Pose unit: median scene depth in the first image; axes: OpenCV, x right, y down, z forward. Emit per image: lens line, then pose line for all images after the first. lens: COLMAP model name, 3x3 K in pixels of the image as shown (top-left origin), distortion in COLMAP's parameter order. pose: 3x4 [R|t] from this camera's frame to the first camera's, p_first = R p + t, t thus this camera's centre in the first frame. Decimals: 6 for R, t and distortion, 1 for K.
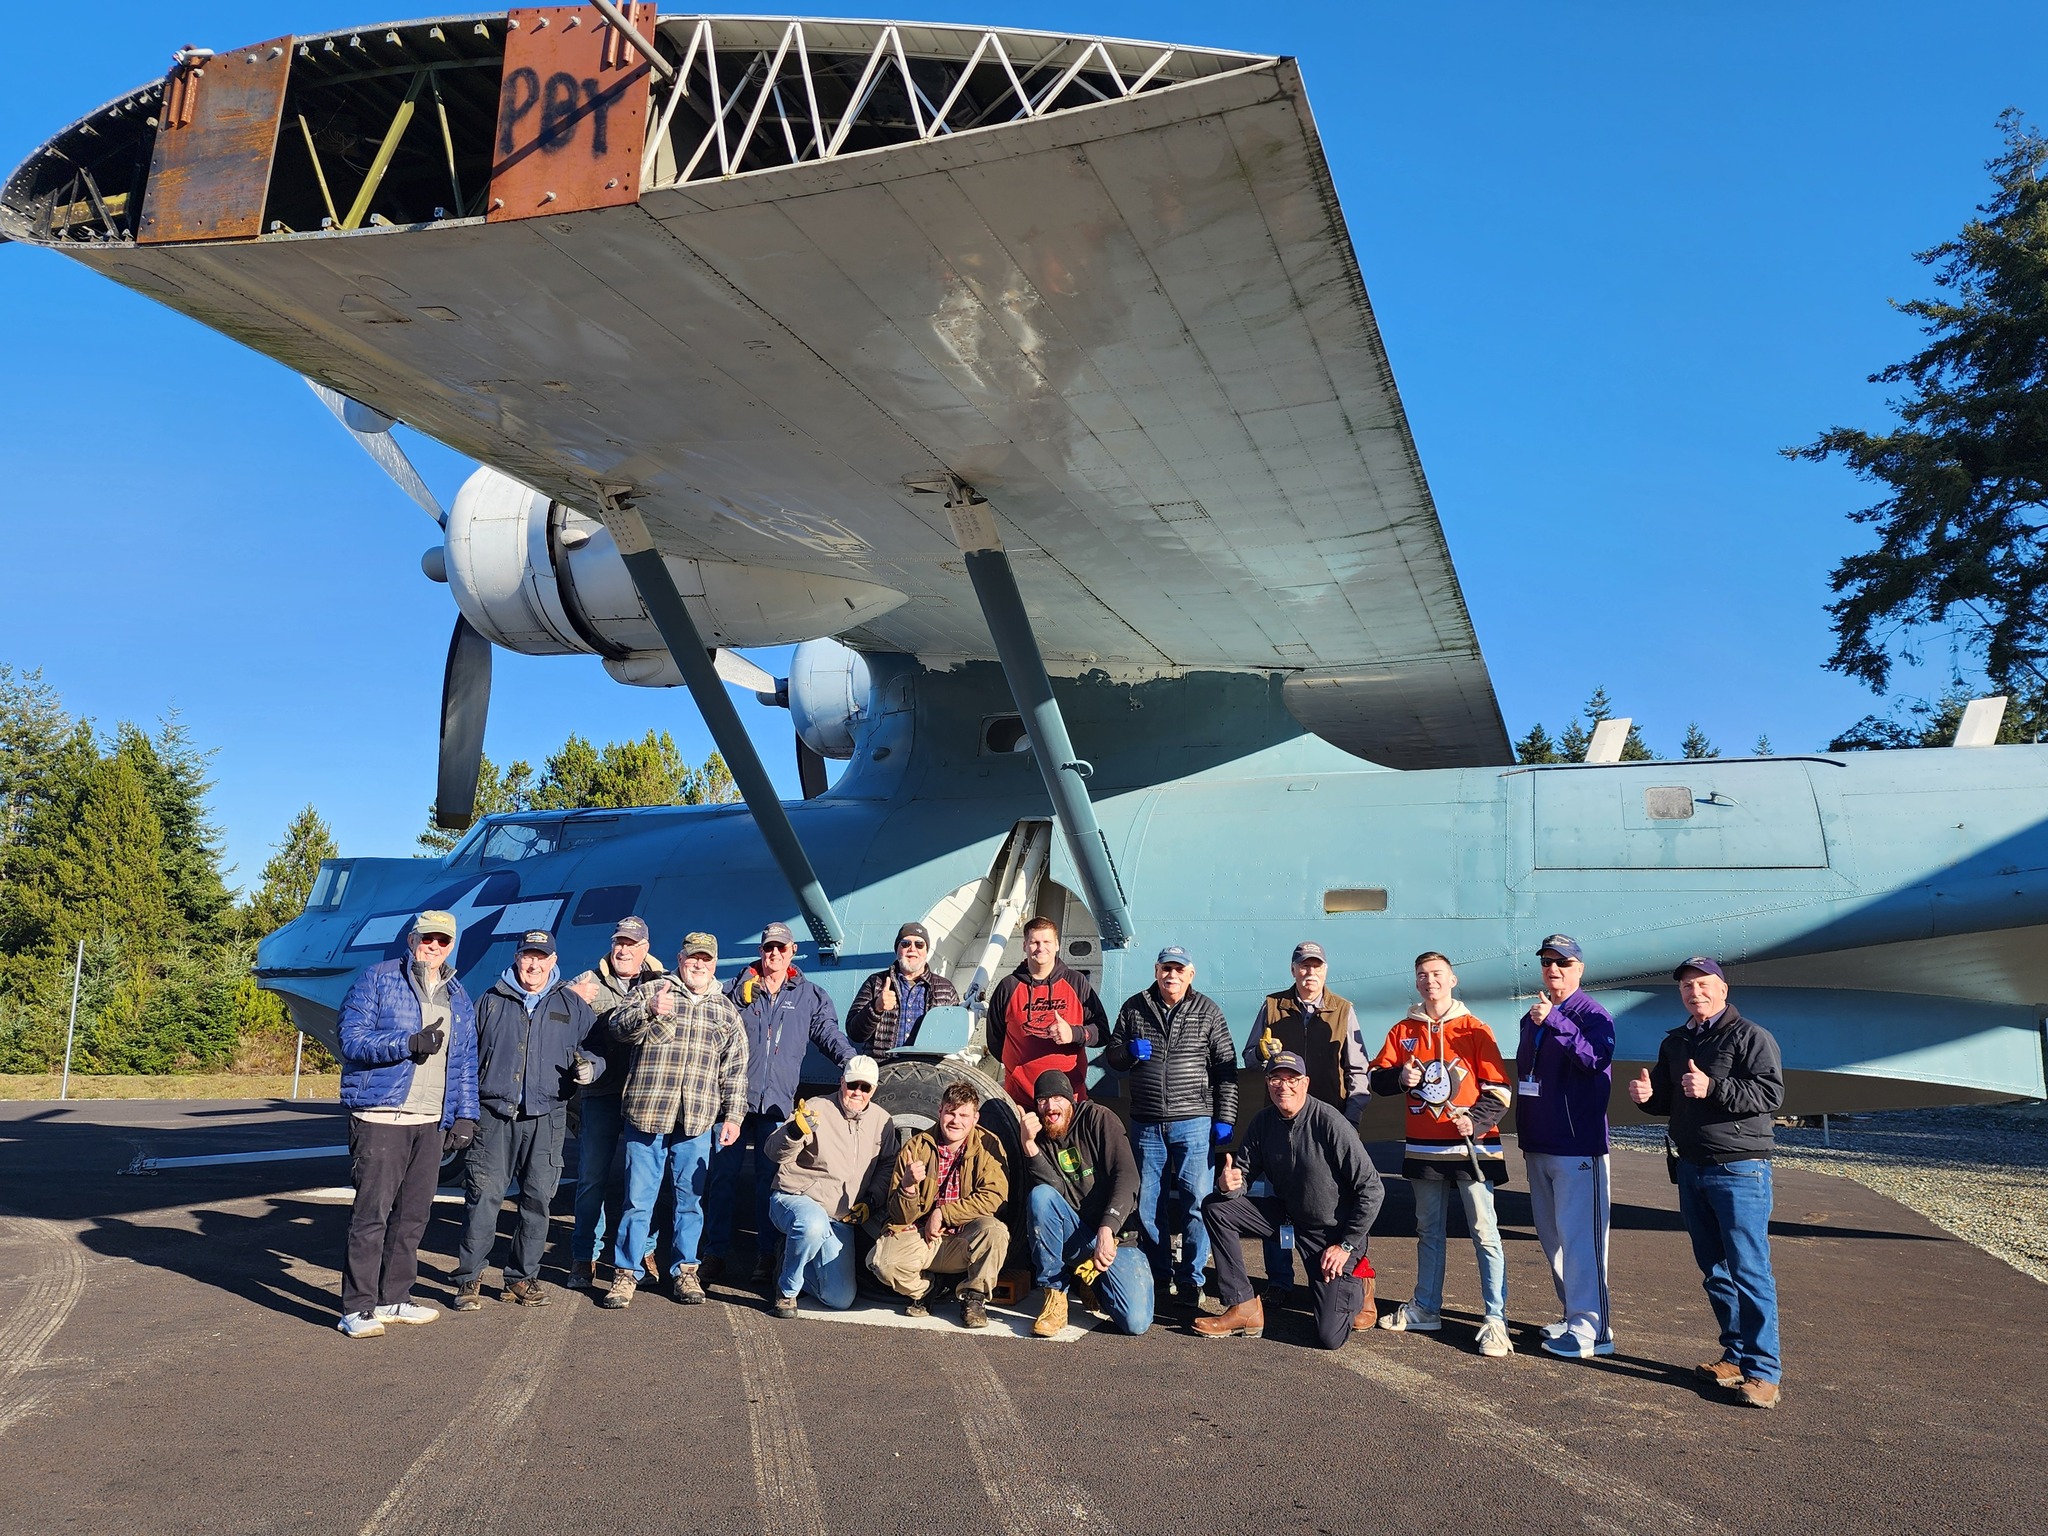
lens RADIAL K [[1348.1, 0, 1024.0], [0, 1348.1, 768.0], [0, 0, 1]] dist [0.030197, -0.001774]
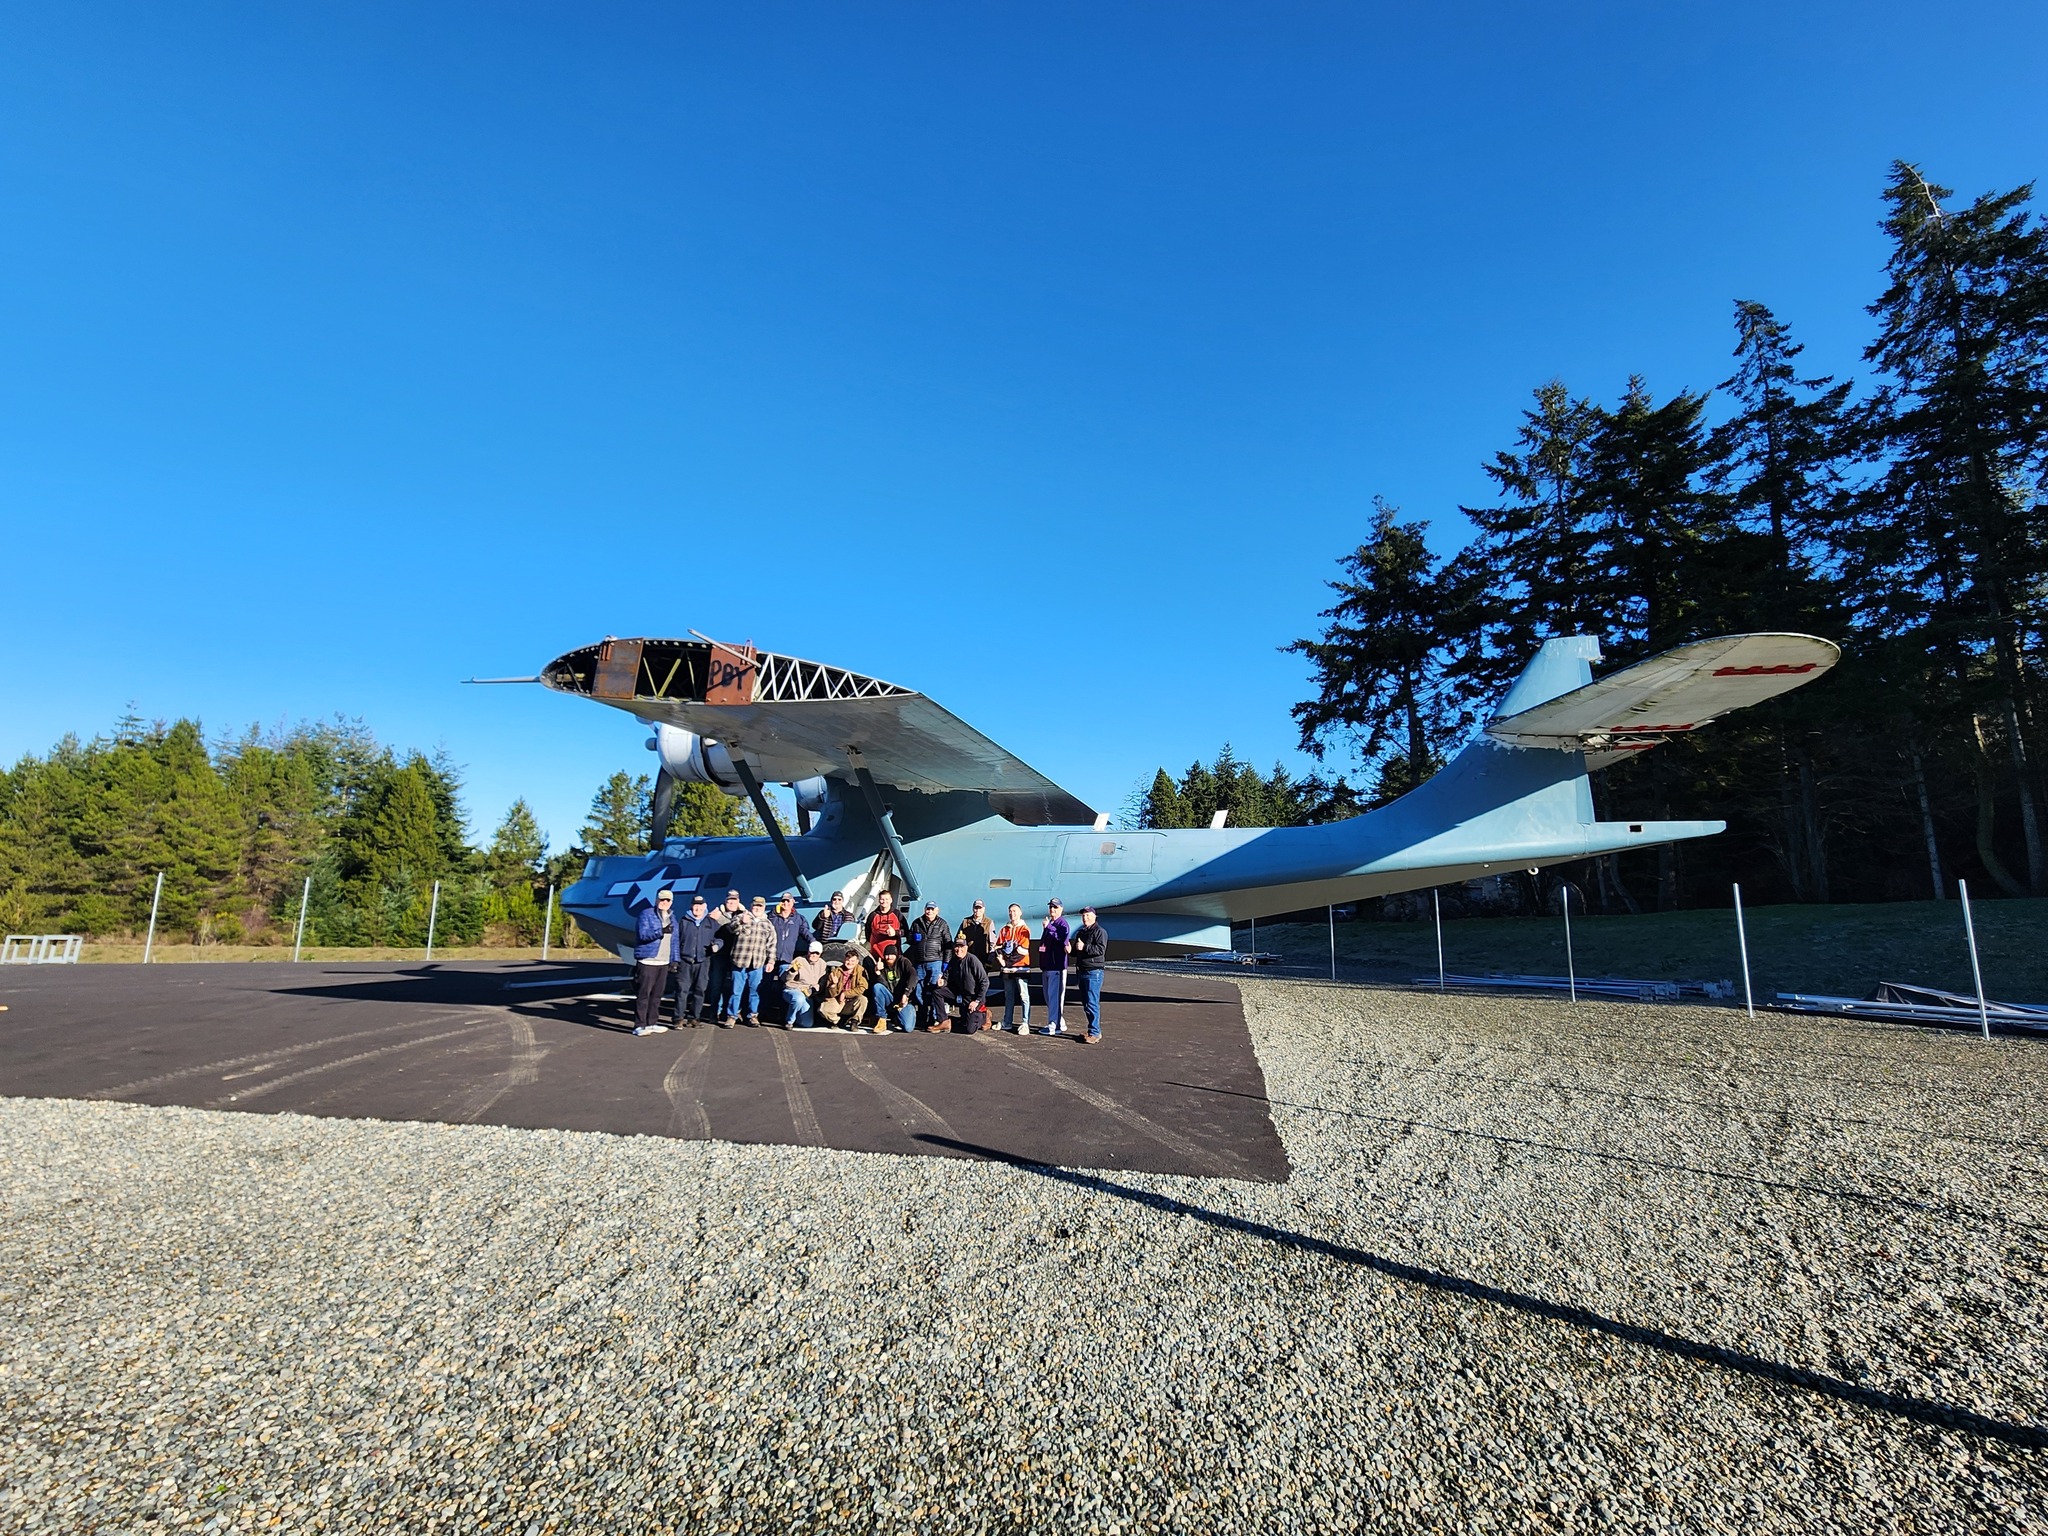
lens RADIAL K [[802.3, 0, 1024.0], [0, 802.3, 768.0], [0, 0, 1]] dist [-0.000017, -0.000087]
pose [[0.994609, 0.014226, 0.102716, 0.130042], [-0.014905, 0.999872, 0.005845, -0.161152], [-0.102620, -0.007344, 0.994694, -0.701850]]
